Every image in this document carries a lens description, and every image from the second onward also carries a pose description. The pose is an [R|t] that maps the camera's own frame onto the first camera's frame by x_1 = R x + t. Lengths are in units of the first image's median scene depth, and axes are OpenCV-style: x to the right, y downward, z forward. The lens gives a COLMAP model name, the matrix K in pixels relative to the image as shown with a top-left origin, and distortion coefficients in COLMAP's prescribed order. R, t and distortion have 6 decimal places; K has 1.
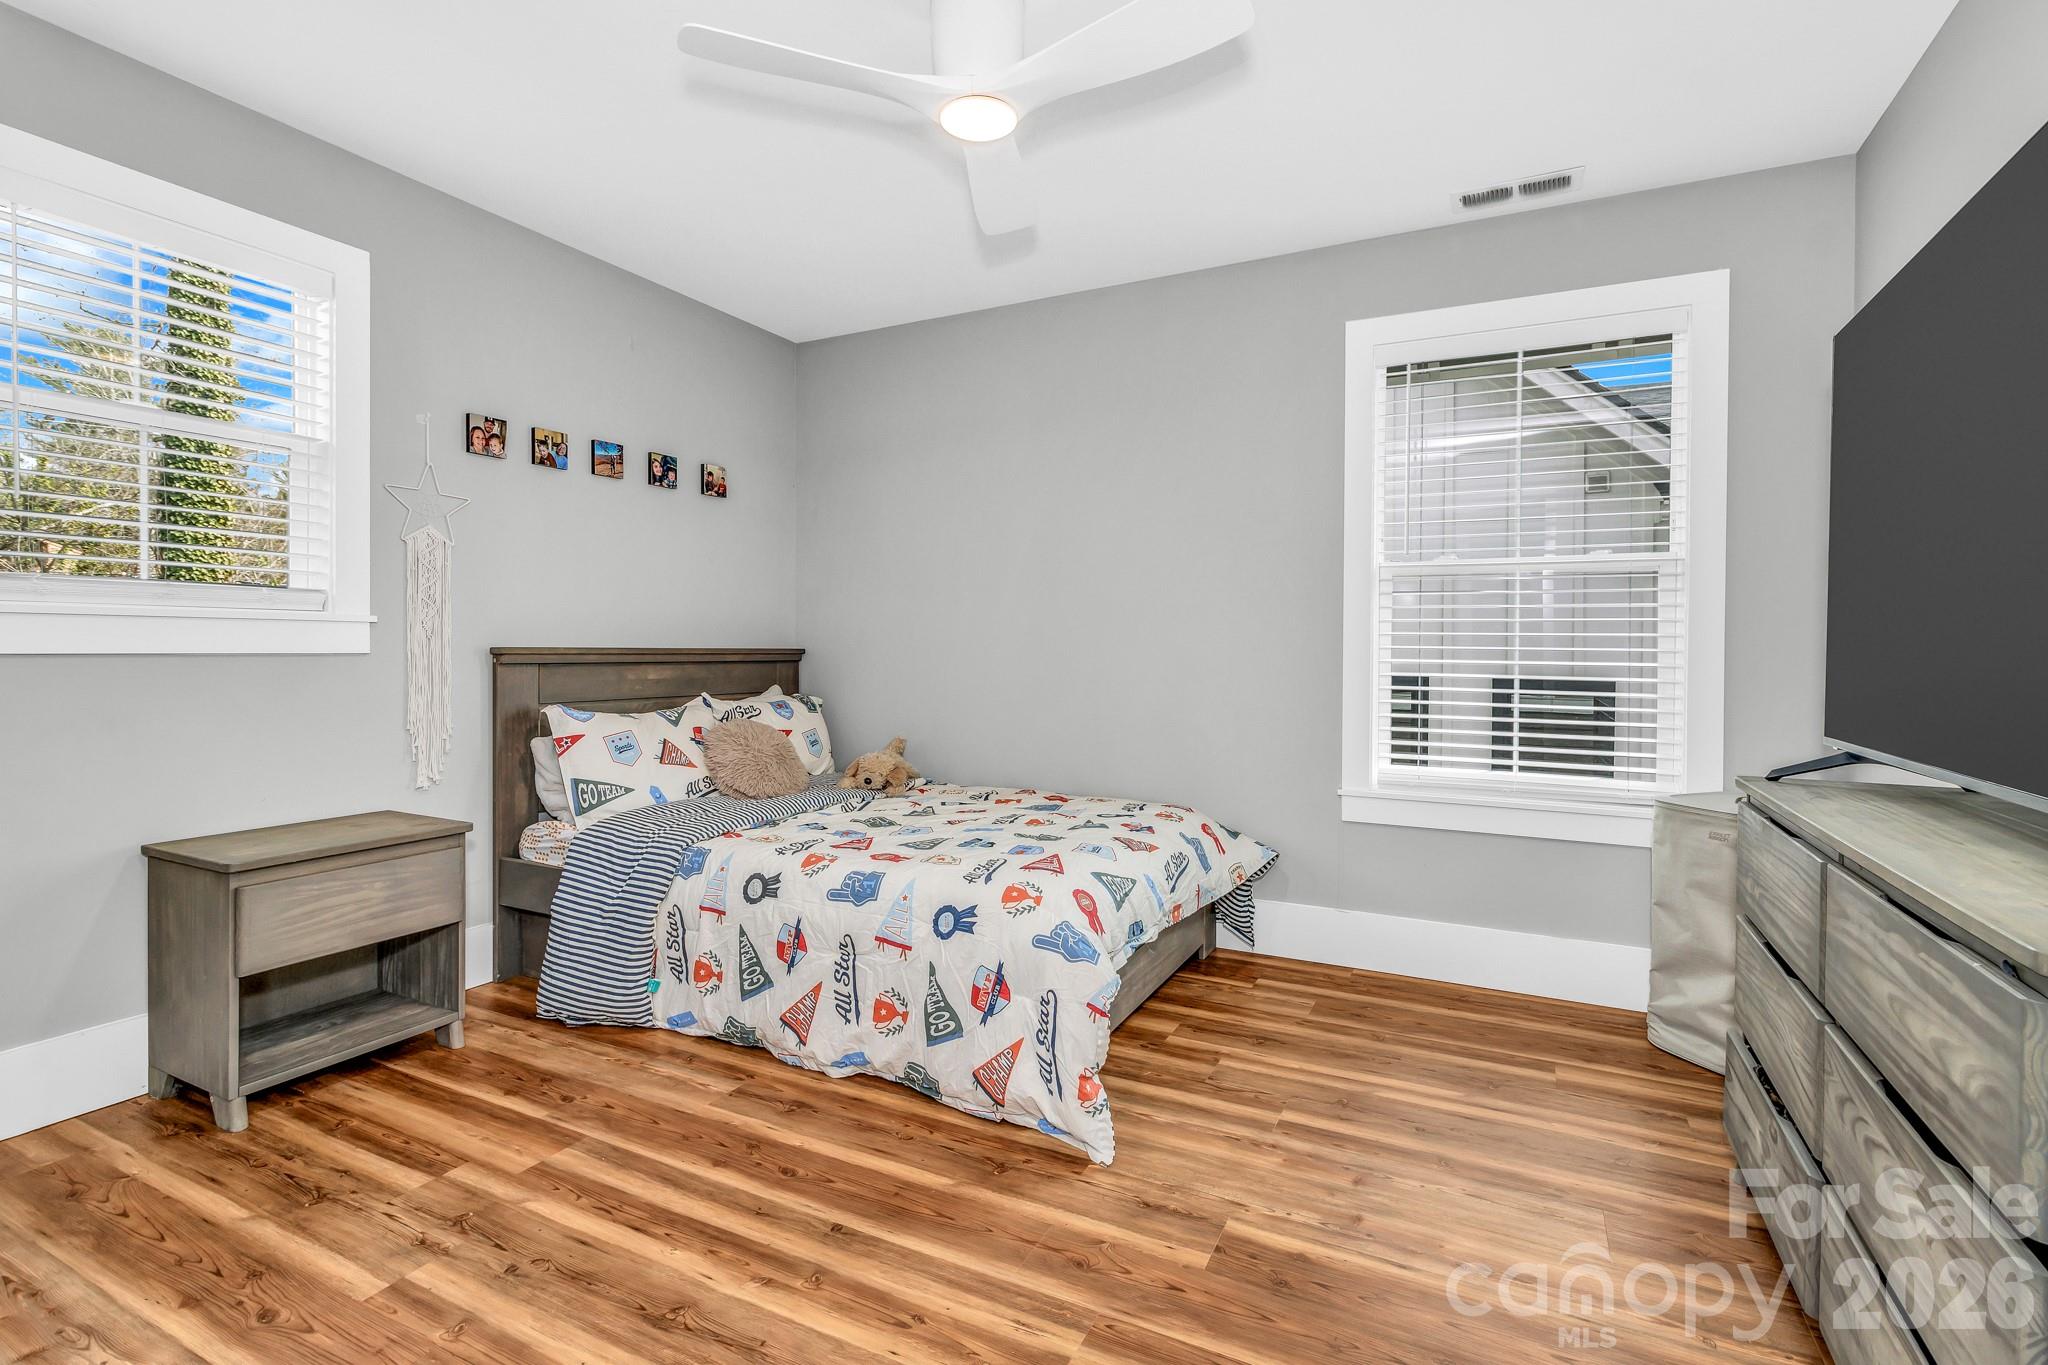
lens RADIAL K [[942.2, 0, 1030.0], [0, 942.2, 658.5], [0, 0, 1]] dist [0.000666, 0.000010]
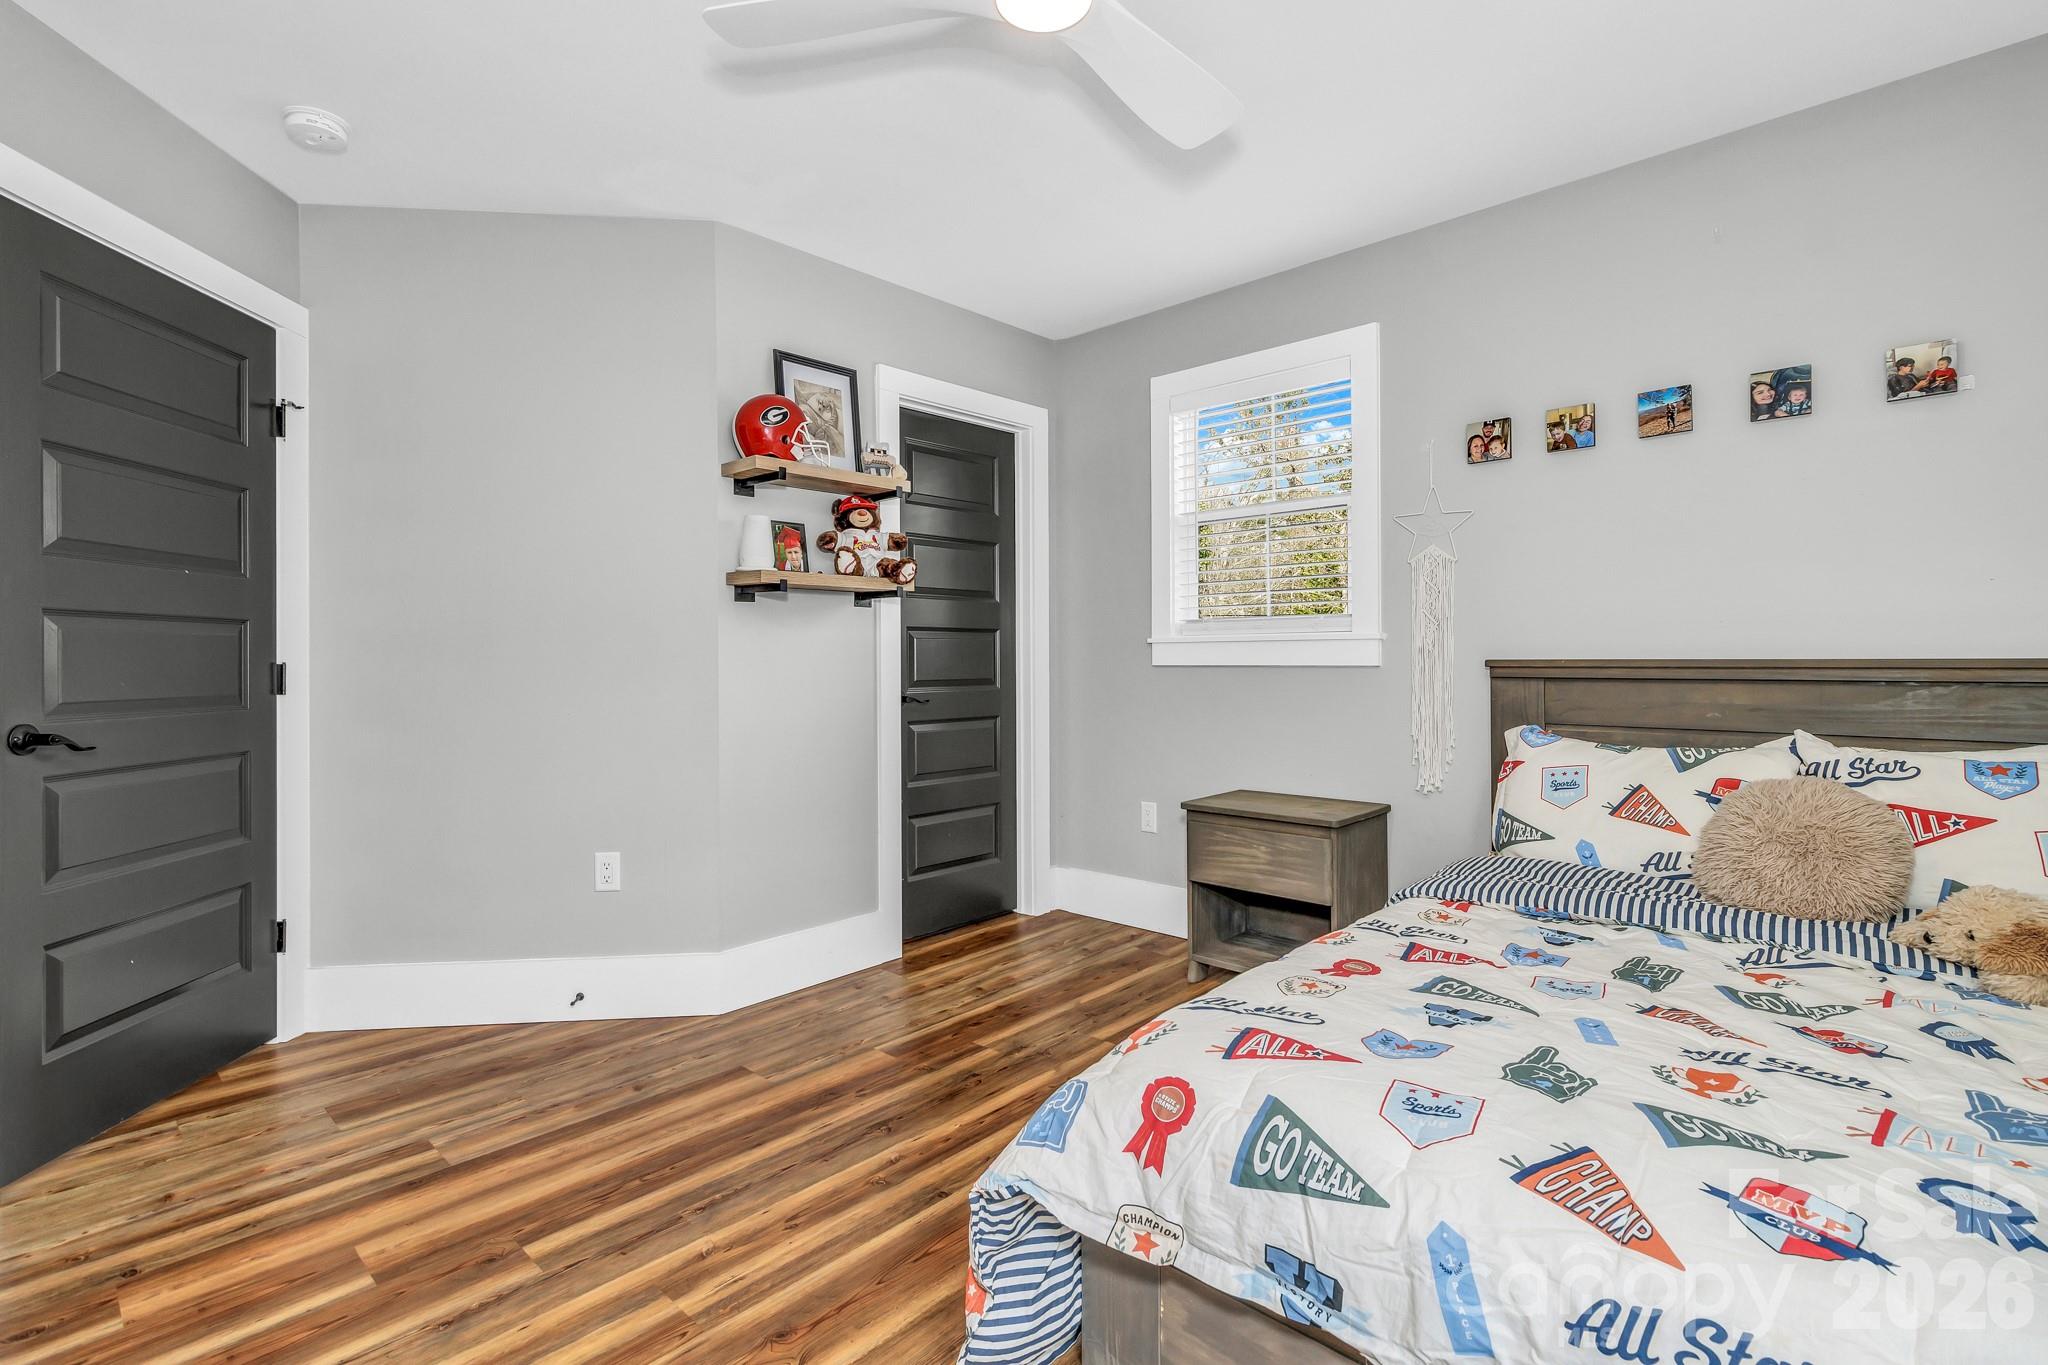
lens RADIAL K [[942.2, 0, 1030.0], [0, 942.2, 658.5], [0, 0, 1]] dist [0.000666, 0.000010]
pose [[-0.269152, -0.004883, -0.963085, 0.576028], [-0.007010, 0.999971, -0.003111, -0.008553], [0.963072, 0.005914, -0.269178, 0.974199]]
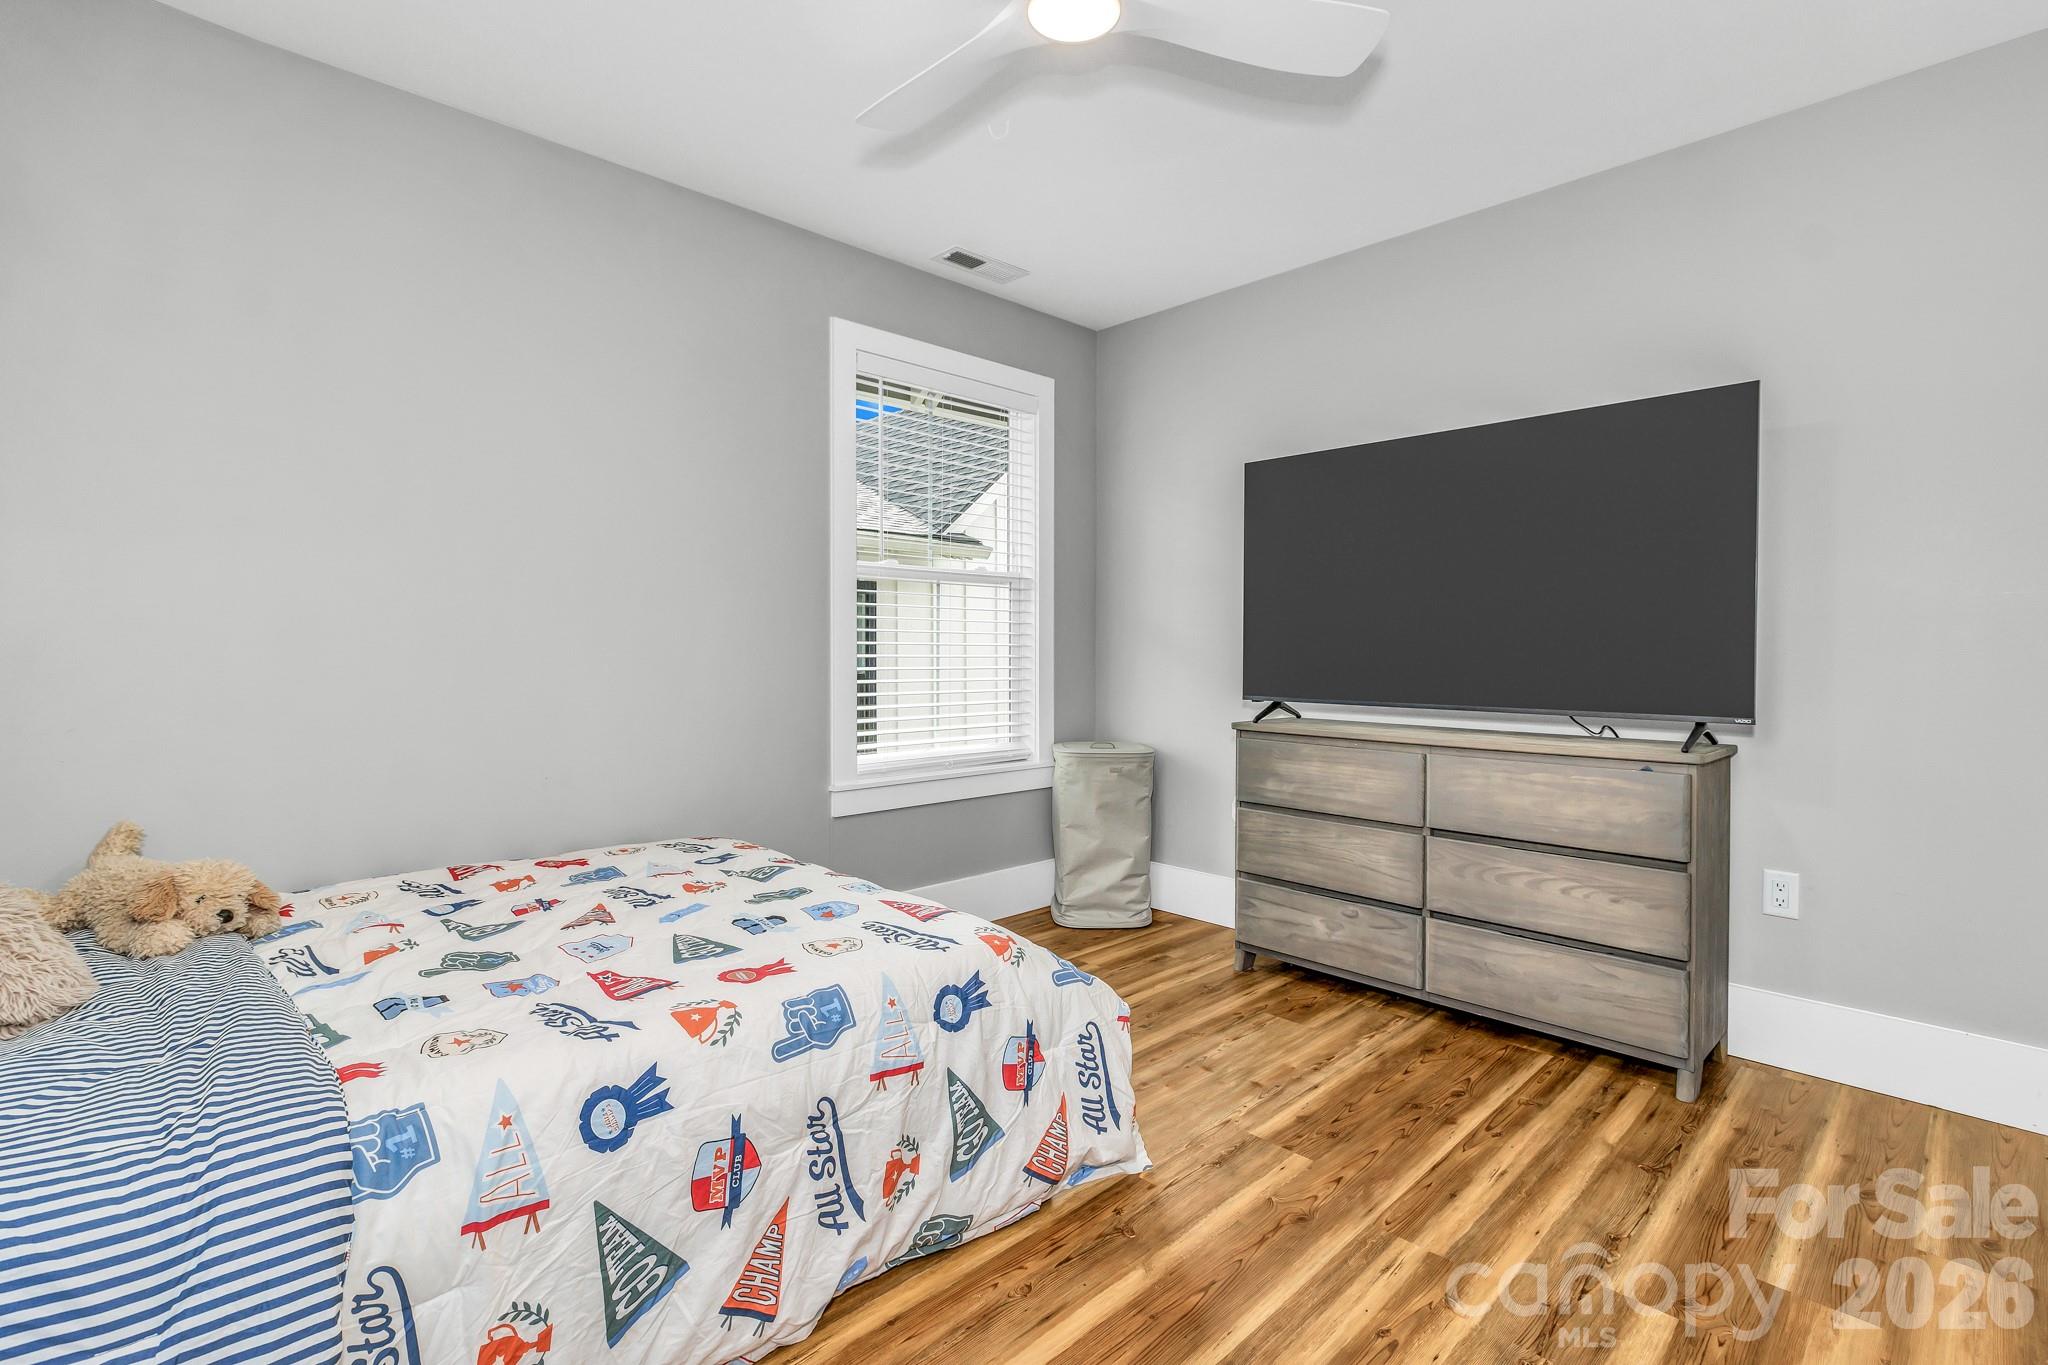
lens RADIAL K [[942.2, 0, 1030.0], [0, 942.2, 658.5], [0, 0, 1]] dist [0.000666, 0.000010]
pose [[0.334632, -0.017201, 0.942192, -0.698058], [0.011156, 0.999836, 0.014291, -0.010912], [-0.942283, 0.005729, 0.334769, 0.614494]]
